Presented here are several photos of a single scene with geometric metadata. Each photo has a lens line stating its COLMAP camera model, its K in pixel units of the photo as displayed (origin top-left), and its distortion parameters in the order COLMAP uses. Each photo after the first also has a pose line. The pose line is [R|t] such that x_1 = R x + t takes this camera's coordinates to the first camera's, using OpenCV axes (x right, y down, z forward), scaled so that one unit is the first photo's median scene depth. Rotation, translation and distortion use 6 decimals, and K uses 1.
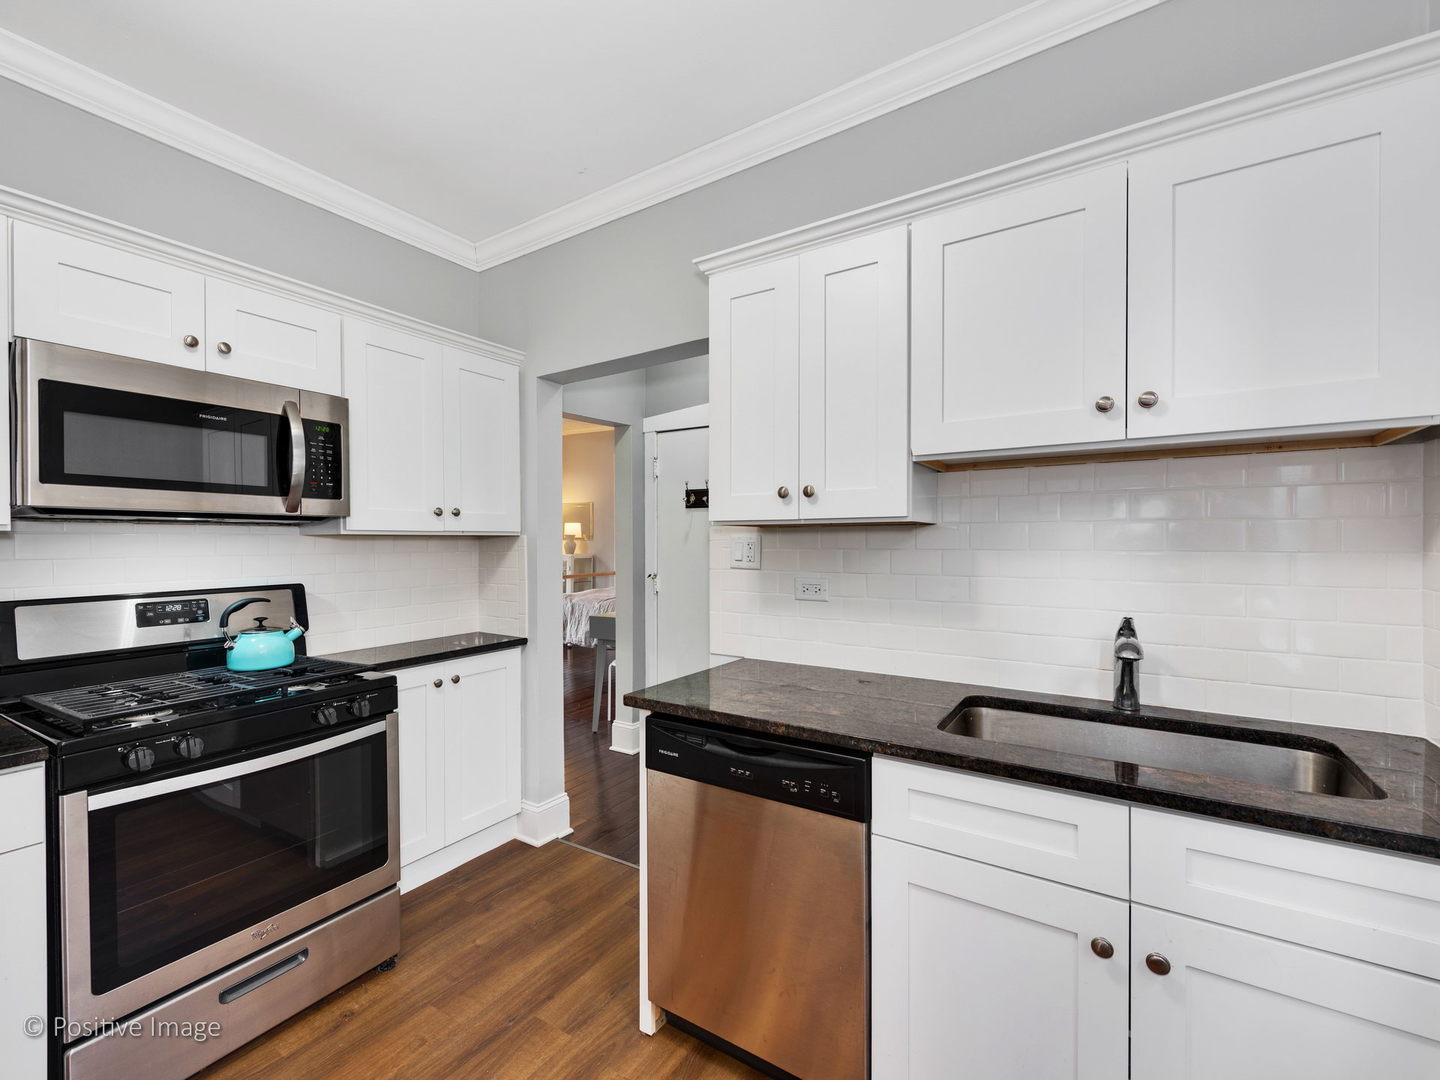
lens RADIAL K [[636.6, 0, 724.3], [0, 636.6, 546.1], [0, 0, 1]] dist [0.009300, -0.003623]
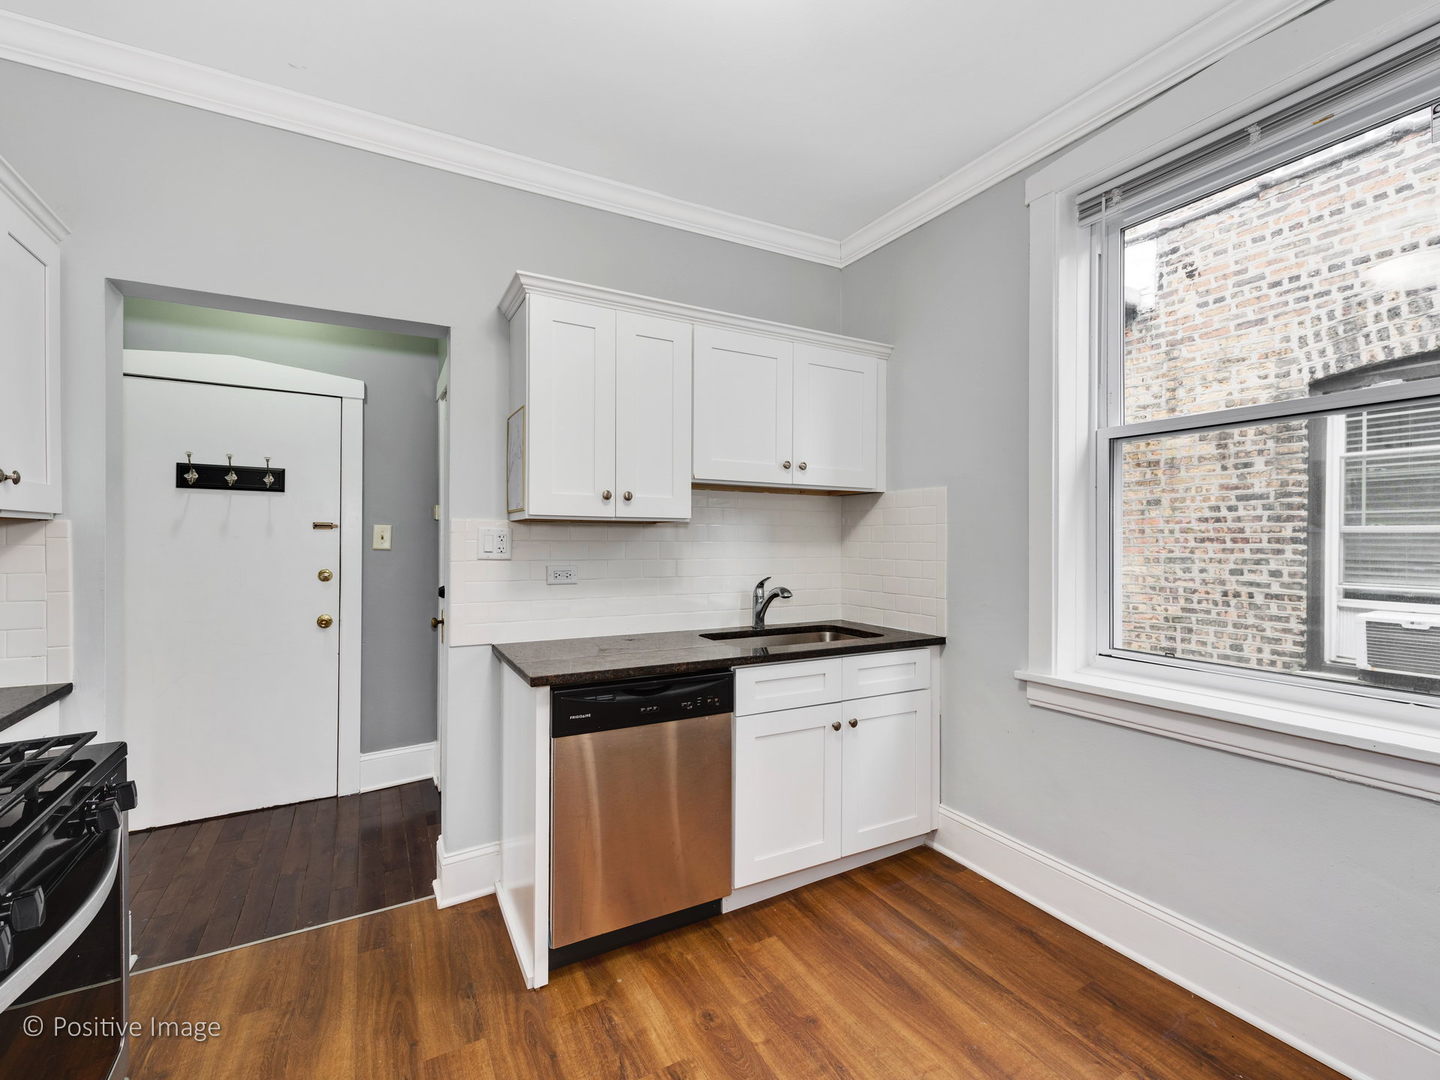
lens RADIAL K [[636.6, 0, 720.0], [0, 636.6, 541.1], [0, 0, 1]] dist [0.009300, -0.003623]
pose [[0.467536, 0.001759, 0.883972, -0.768319], [0.001227, 0.999996, -0.002639, 0.008216], [-0.883973, 0.002319, 0.467532, 0.182894]]
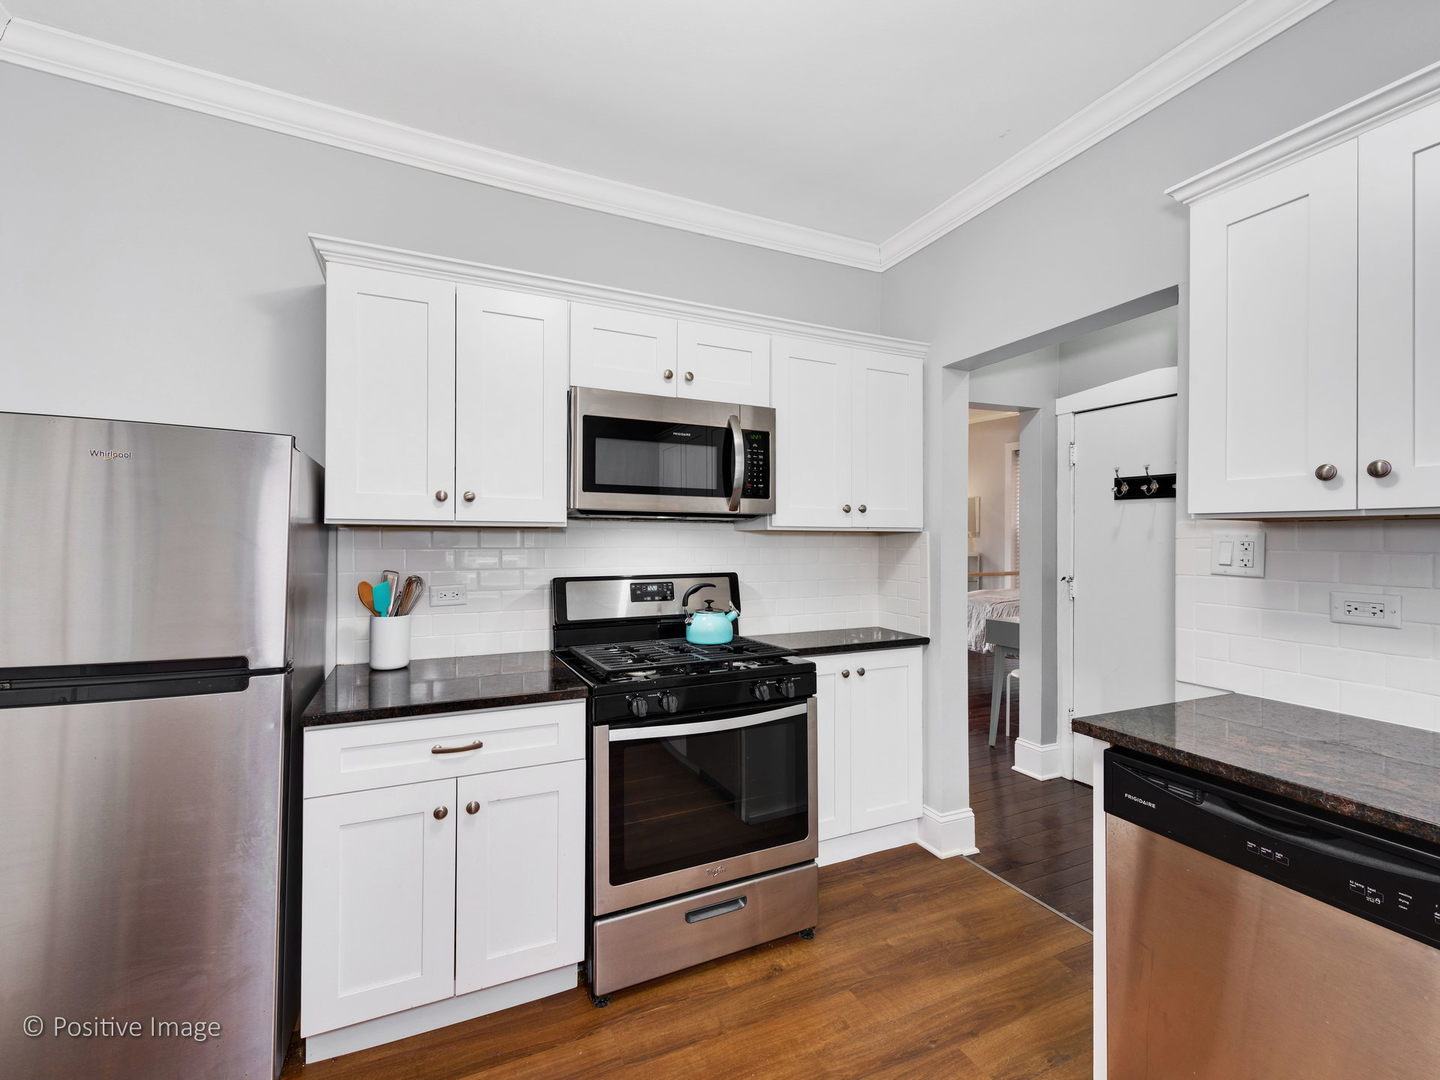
lens RADIAL K [[636.6, 0, 718.6], [0, 636.6, 536.8], [0, 0, 1]] dist [0.009300, -0.003623]
pose [[0.840300, 0.007905, -0.542065, -0.078130], [-0.012907, 0.999902, -0.005427, 0.000777], [0.541968, 0.011556, 0.840319, 0.017825]]
